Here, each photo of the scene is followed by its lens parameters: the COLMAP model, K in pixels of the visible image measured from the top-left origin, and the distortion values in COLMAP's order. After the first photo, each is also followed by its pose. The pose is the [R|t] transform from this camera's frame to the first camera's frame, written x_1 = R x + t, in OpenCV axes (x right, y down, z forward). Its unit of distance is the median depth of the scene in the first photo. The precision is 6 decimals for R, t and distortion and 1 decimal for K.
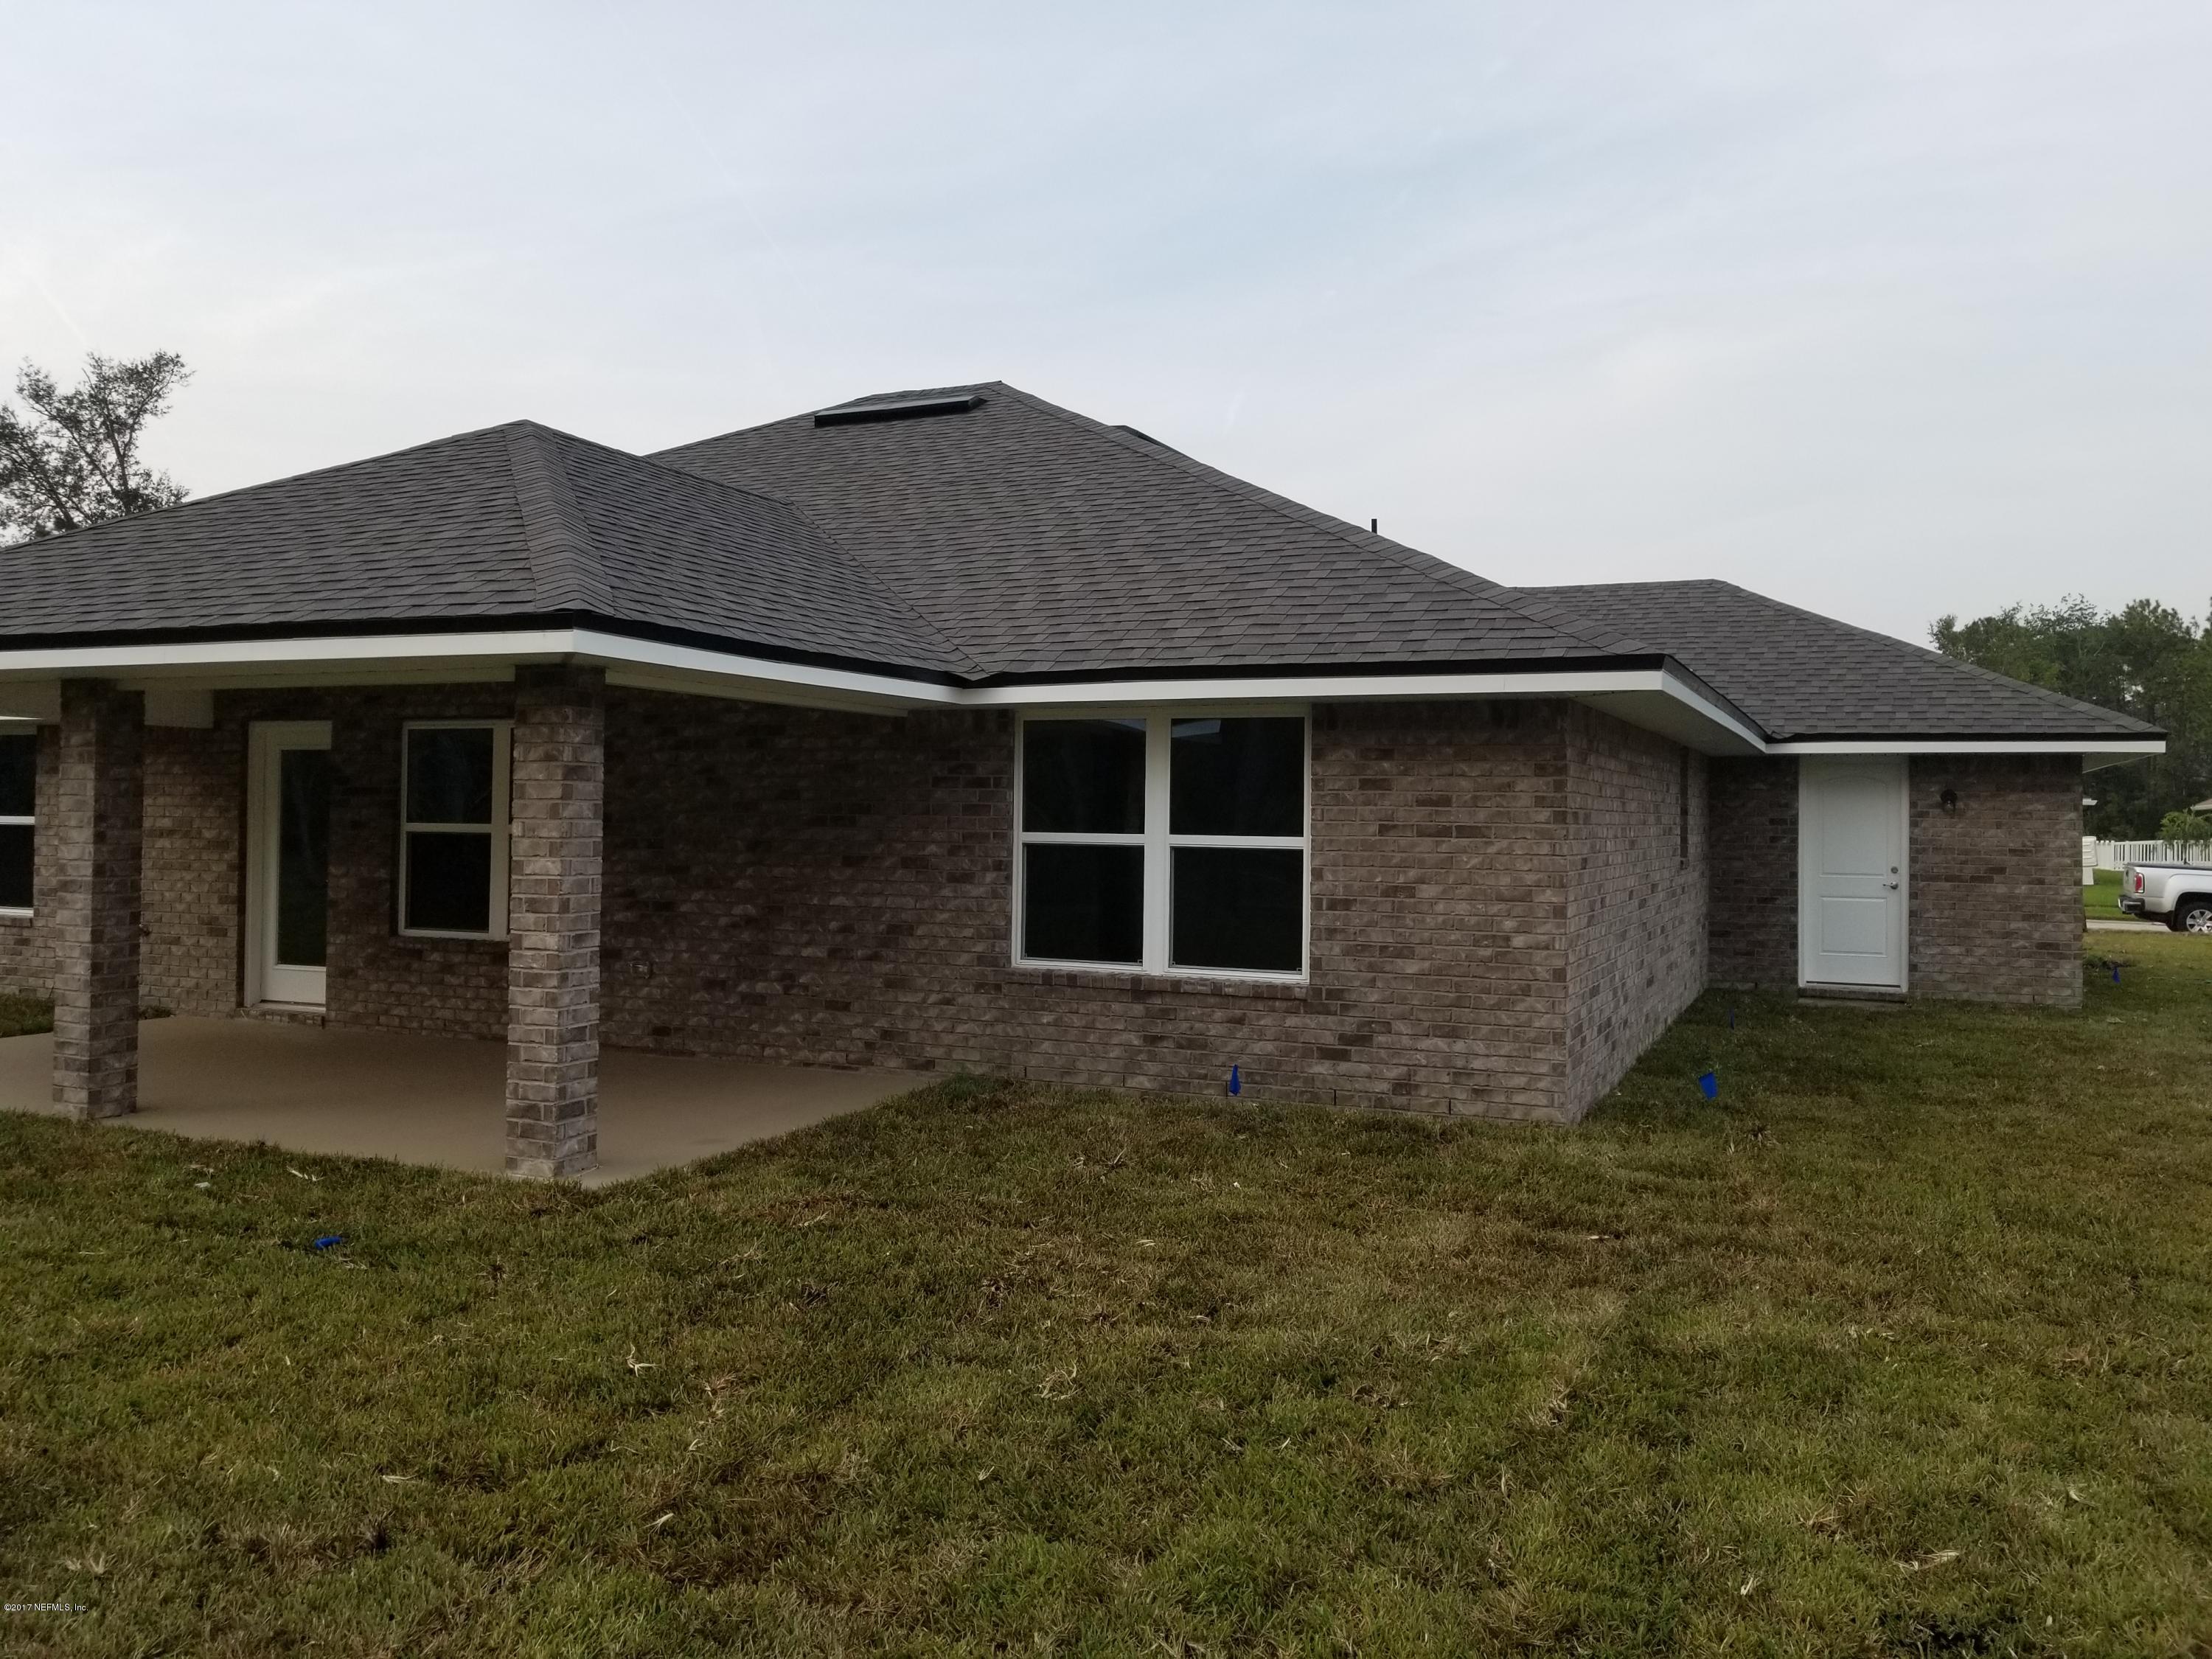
lens RADIAL K [[1799.4, 0, 1100.6], [0, 1799.4, 830.9], [0, 0, 1]] dist [-0.011518, -0.012349]
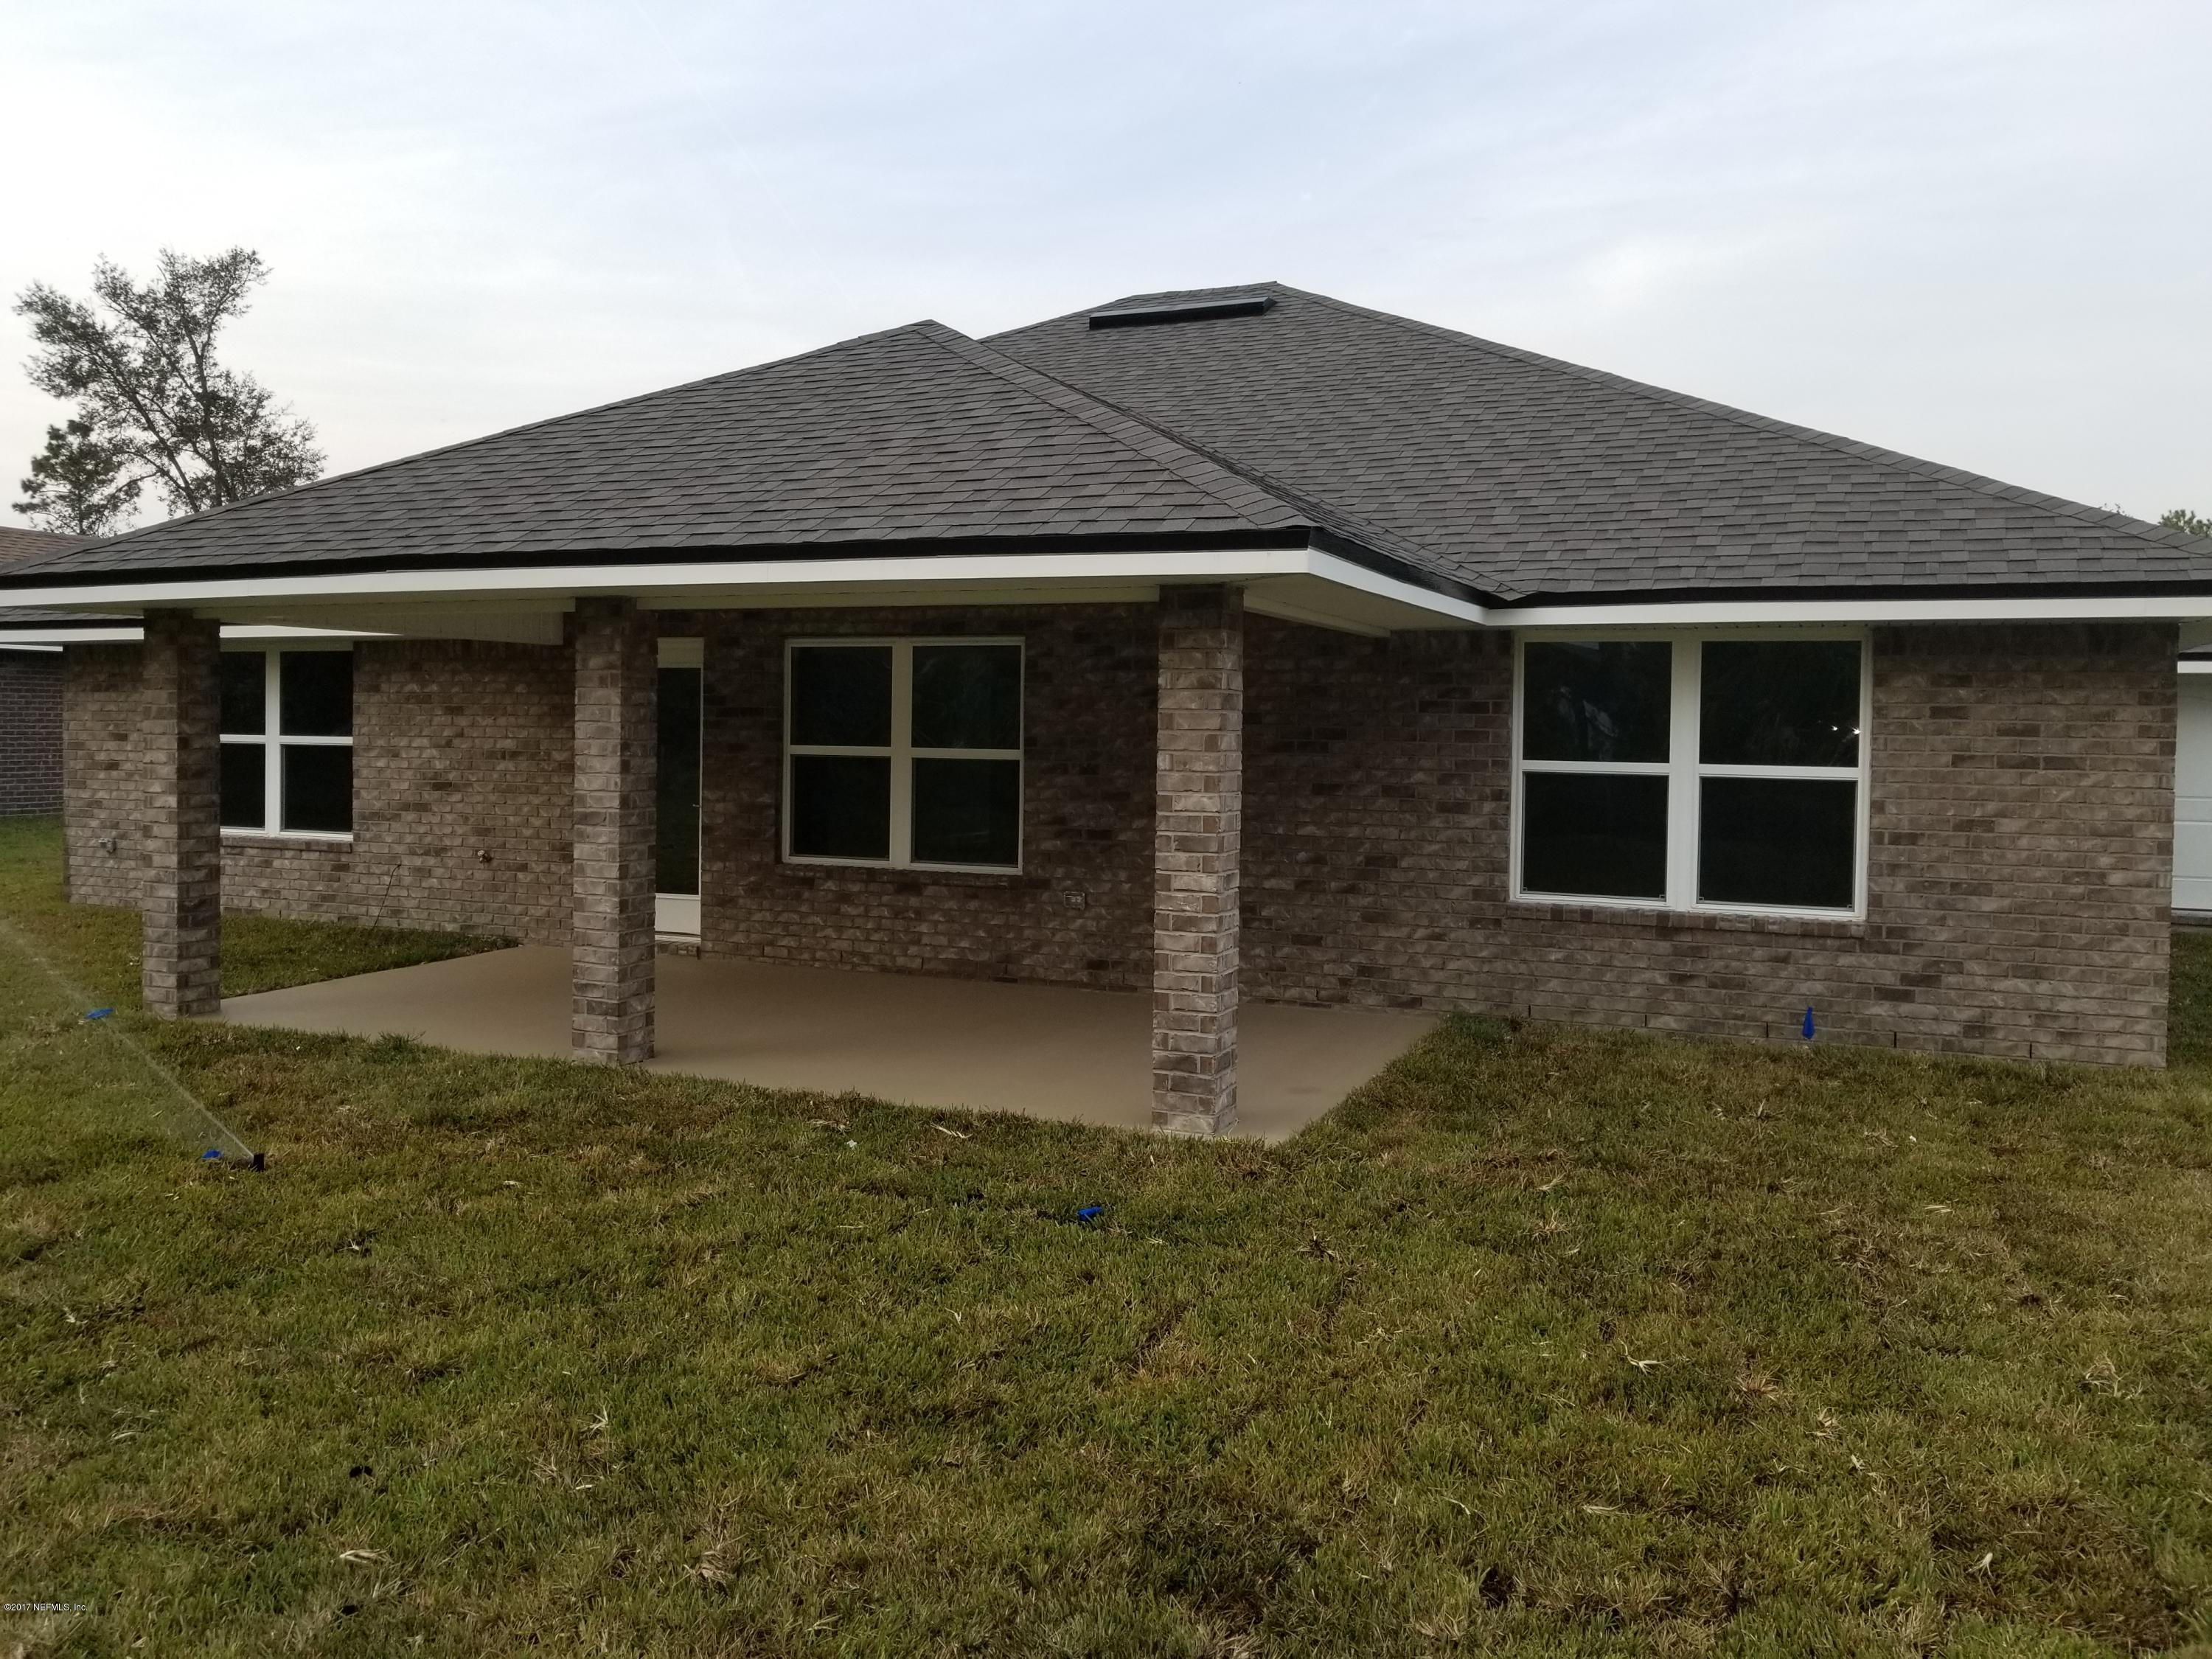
lens RADIAL K [[1799.4, 0, 1110.1], [0, 1799.4, 820.5], [0, 0, 1]] dist [-0.011518, -0.012349]
pose [[0.999966, 0.001631, 0.008111, -0.267918], [-0.001994, 0.998987, 0.044945, -0.009495], [-0.008029, -0.044960, 0.998957, 0.049907]]
